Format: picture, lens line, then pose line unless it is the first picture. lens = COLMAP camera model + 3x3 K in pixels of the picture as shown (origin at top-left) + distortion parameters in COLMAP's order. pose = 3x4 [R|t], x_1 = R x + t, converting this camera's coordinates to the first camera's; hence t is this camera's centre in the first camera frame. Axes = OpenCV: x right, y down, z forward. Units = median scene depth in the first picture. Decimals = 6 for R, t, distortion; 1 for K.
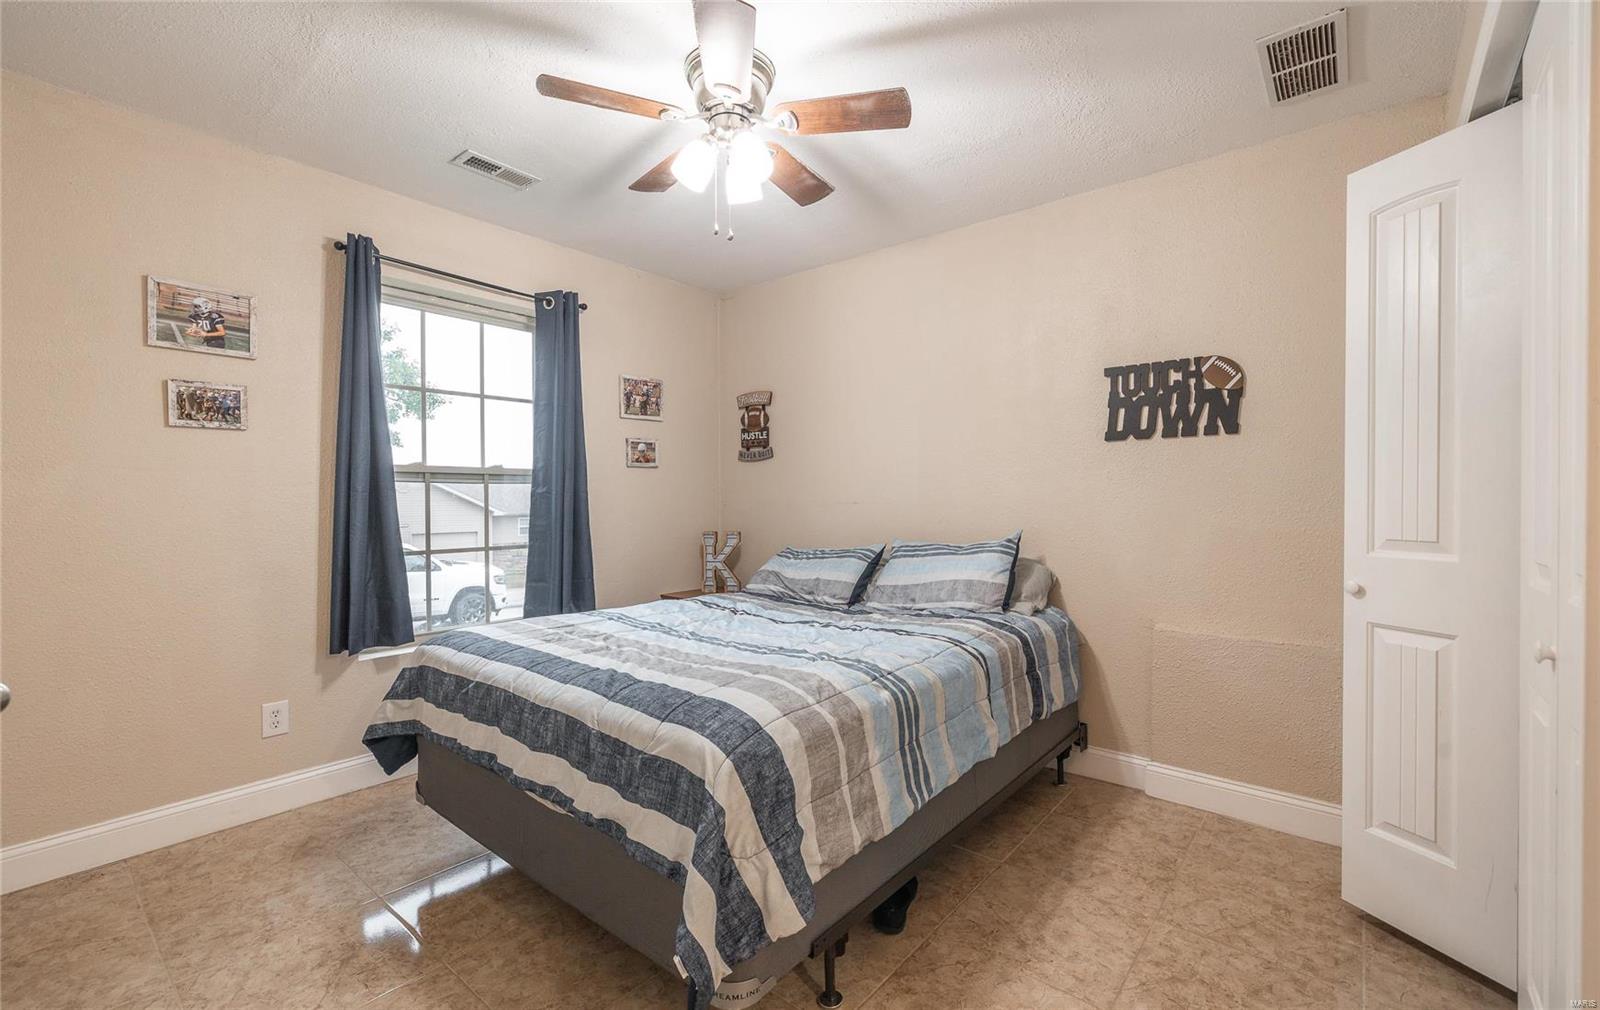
lens RADIAL K [[682.0, 0, 799.6], [0, 682.0, 483.5], [0, 0, 1]] dist [0.005770, -0.000555]
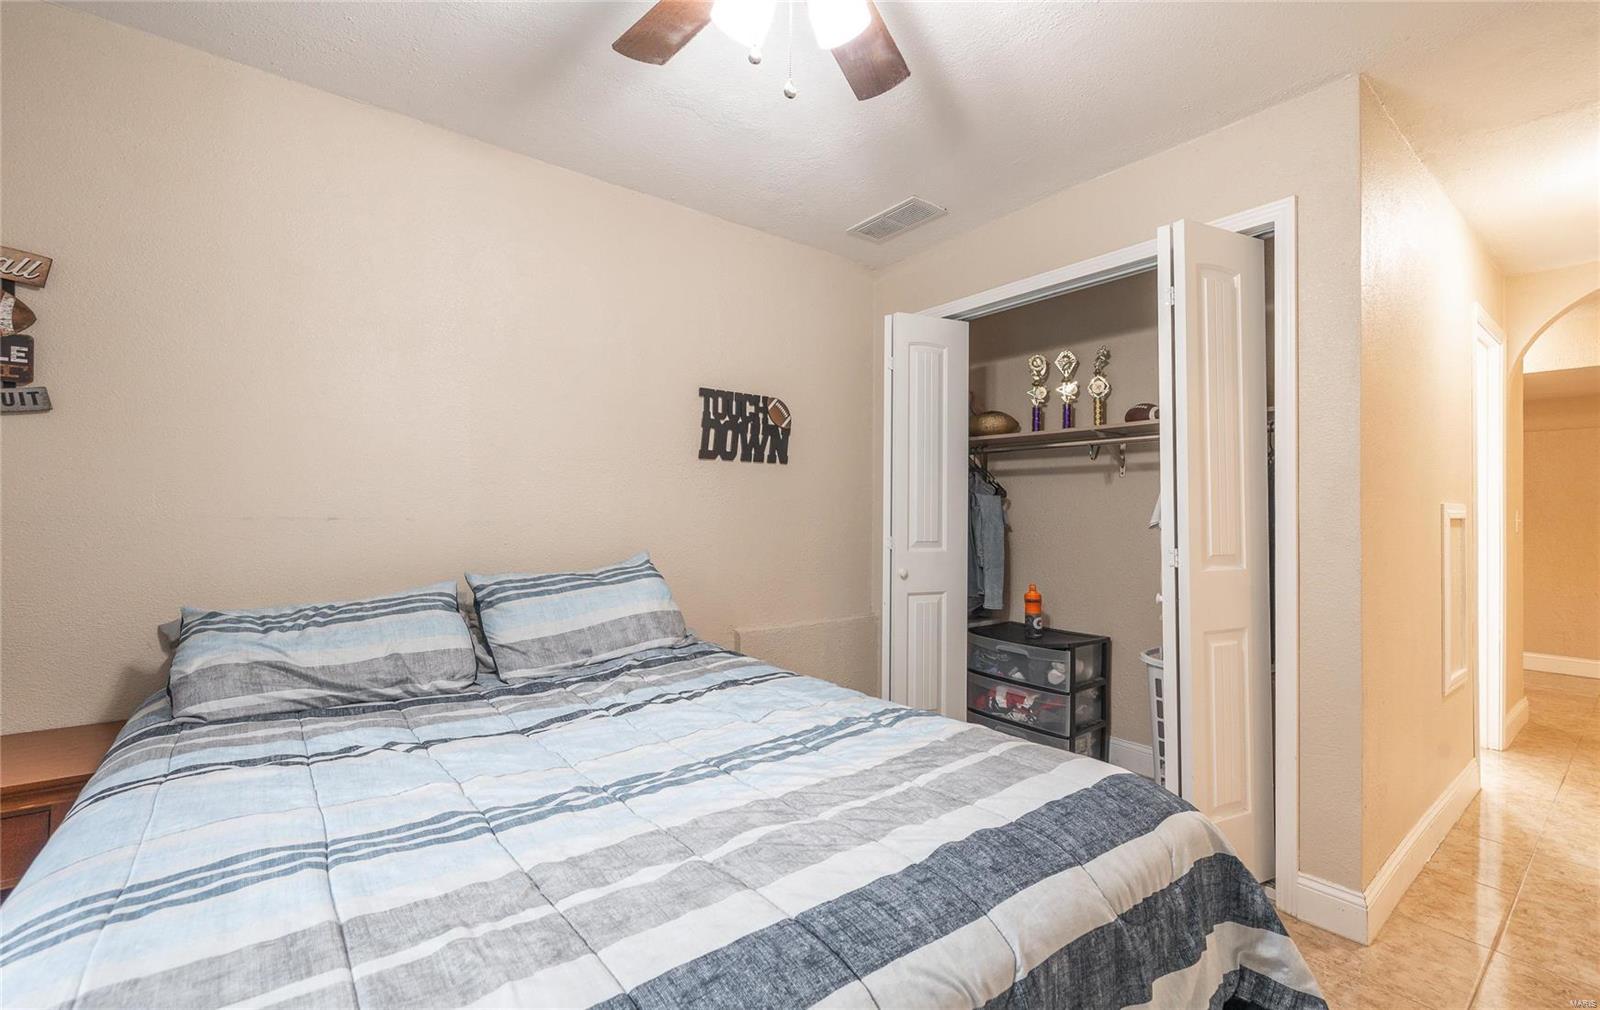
lens RADIAL K [[682.0, 0, 799.6], [0, 682.0, 483.5], [0, 0, 1]] dist [0.005770, -0.000555]
pose [[0.207783, 0.051400, 0.976824, -0.537003], [-0.030111, 0.998481, -0.046135, 0.018805], [-0.977711, -0.019827, 0.209015, 0.664276]]
